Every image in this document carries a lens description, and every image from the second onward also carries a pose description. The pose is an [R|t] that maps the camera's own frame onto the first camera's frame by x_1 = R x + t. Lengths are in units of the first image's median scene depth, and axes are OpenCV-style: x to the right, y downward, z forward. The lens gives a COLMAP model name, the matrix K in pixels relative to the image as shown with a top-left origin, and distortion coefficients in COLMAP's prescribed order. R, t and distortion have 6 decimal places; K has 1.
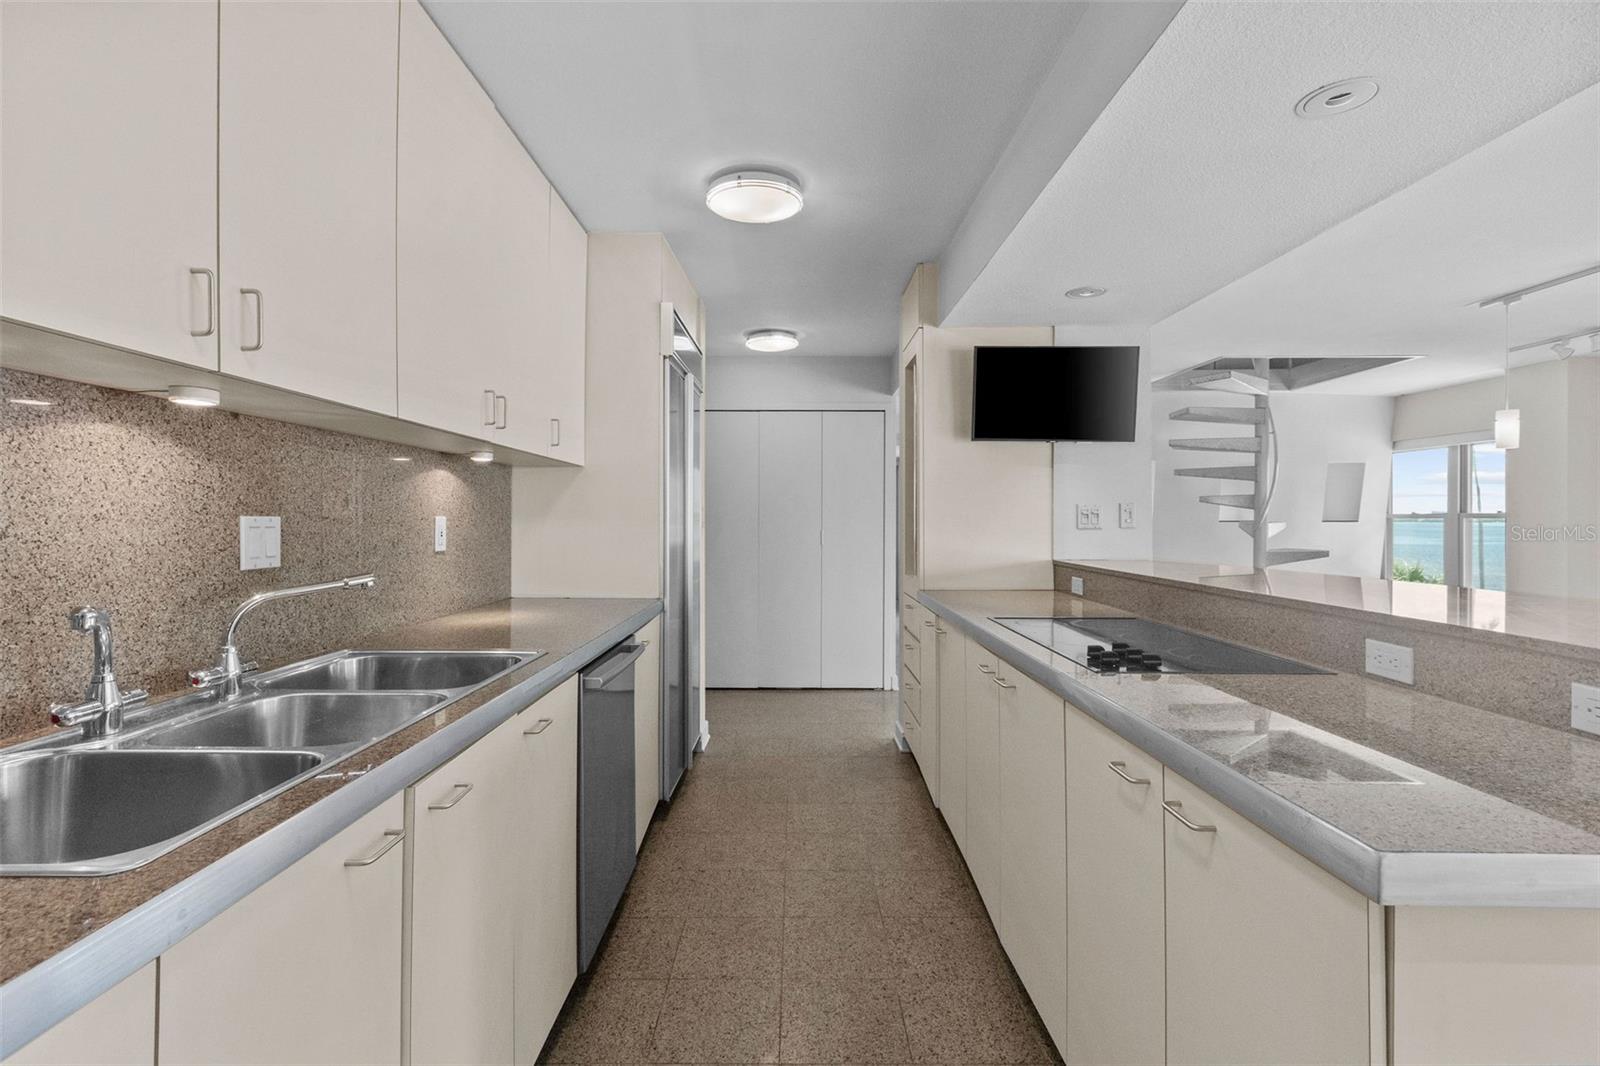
lens RADIAL K [[730.6, 0, 791.7], [0, 730.6, 522.6], [0, 0, 1]] dist [0.005999, -0.001220]
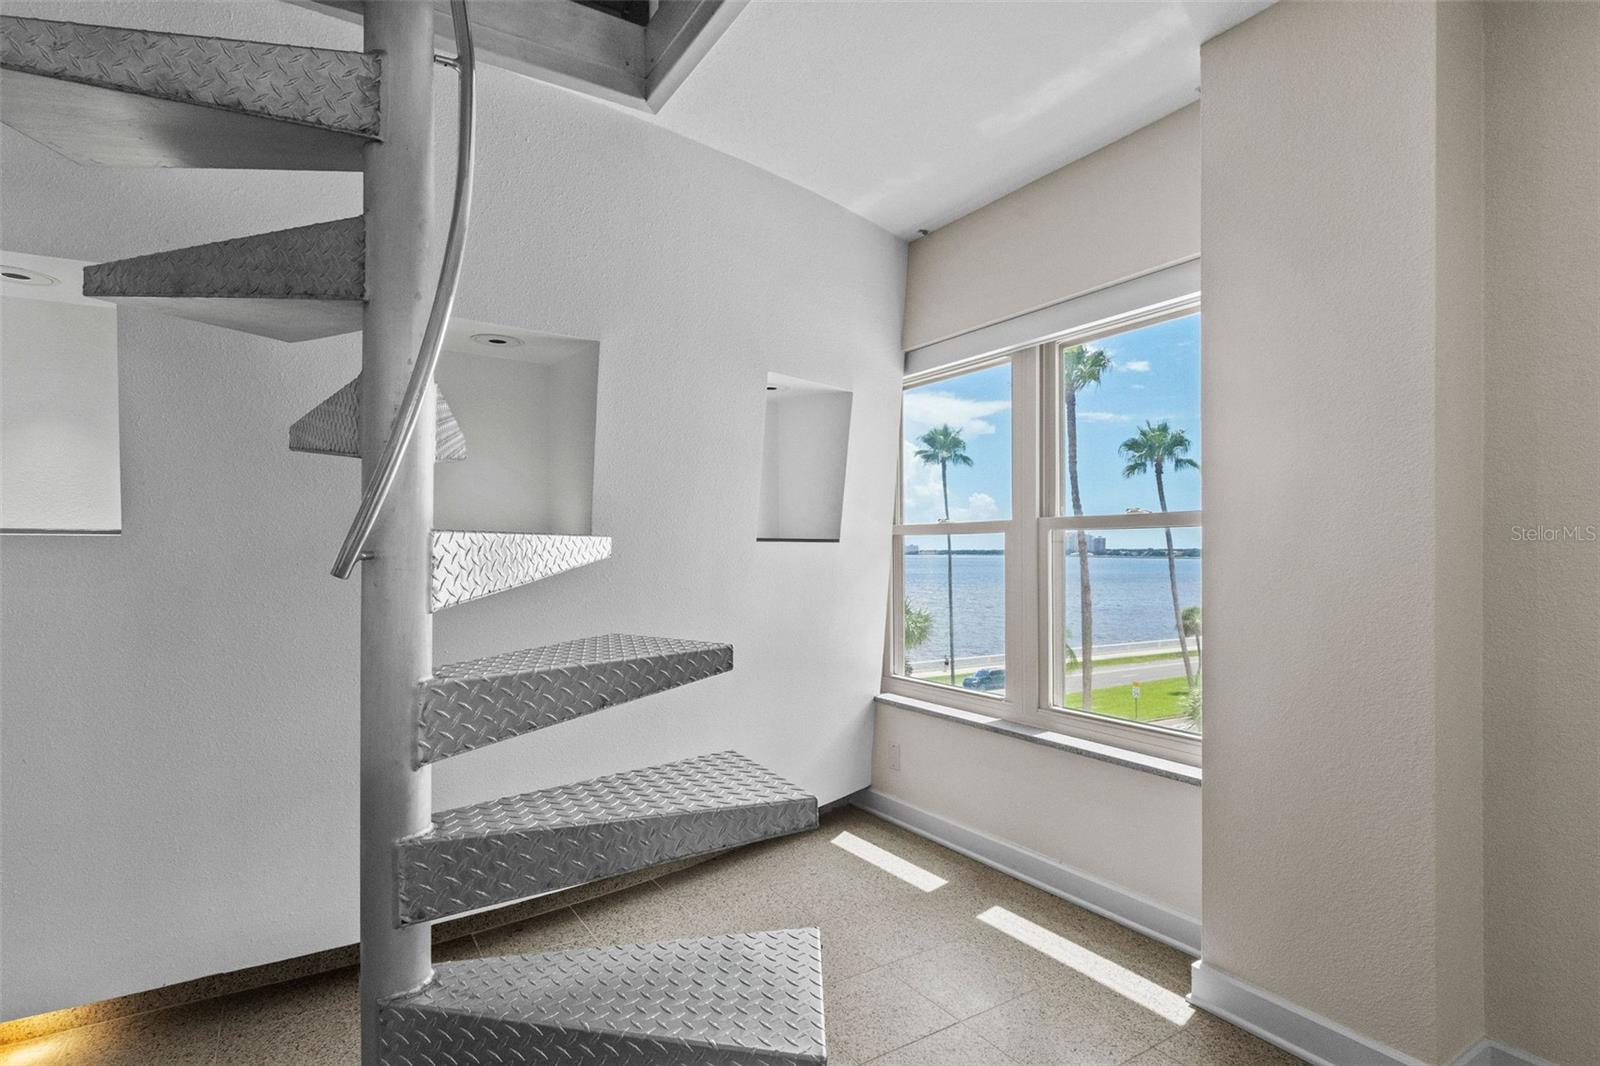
lens RADIAL K [[785.5, 0, 799.1], [0, 785.5, 532.6], [0, 0, 1]] dist [-0.001185, 0.000246]
pose [[0.835705, 0.015227, 0.548968, 1.301571], [-0.001280, 0.999667, -0.025780, 0.013229], [-0.549178, 0.020842, 0.835446, 1.639150]]
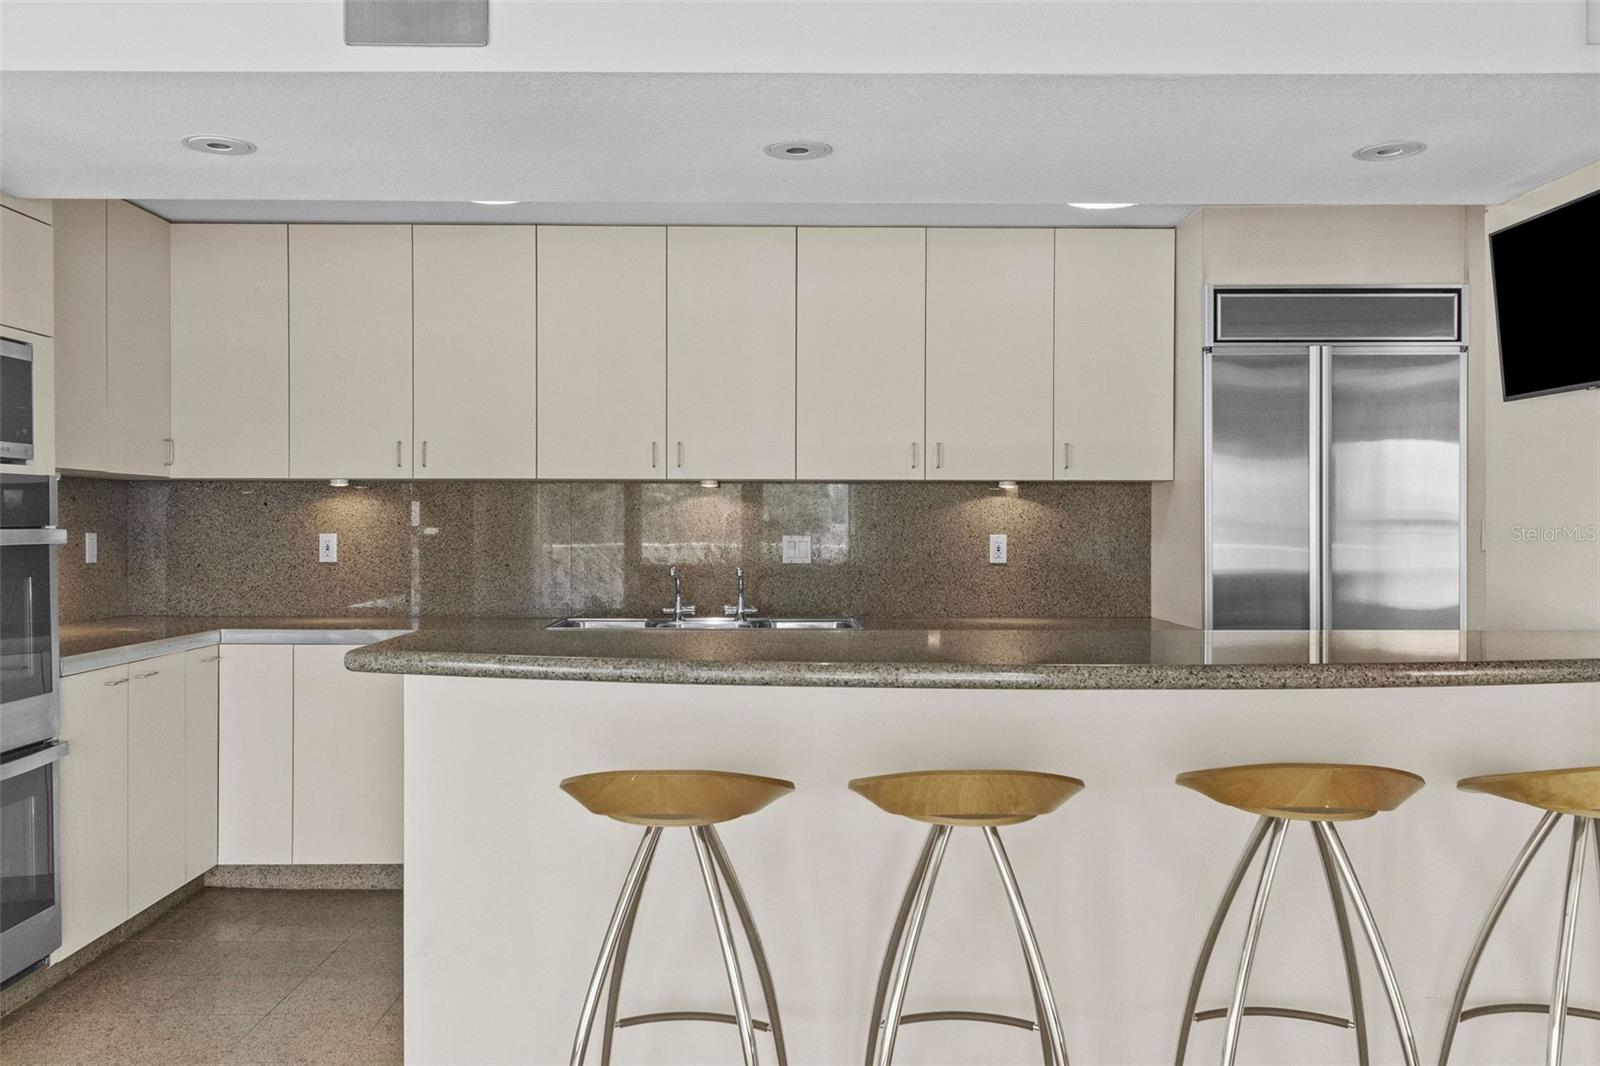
lens RADIAL K [[1304.1, 0, 798.2], [0, 1304.1, 534.9], [0, 0, 1]] dist [0.009471, 0.007061]
pose [[0.020442, 0.006639, -0.999769, 1.367549], [-0.004699, 0.999968, 0.006544, -0.016637], [0.999780, 0.004564, 0.020472, 0.501717]]
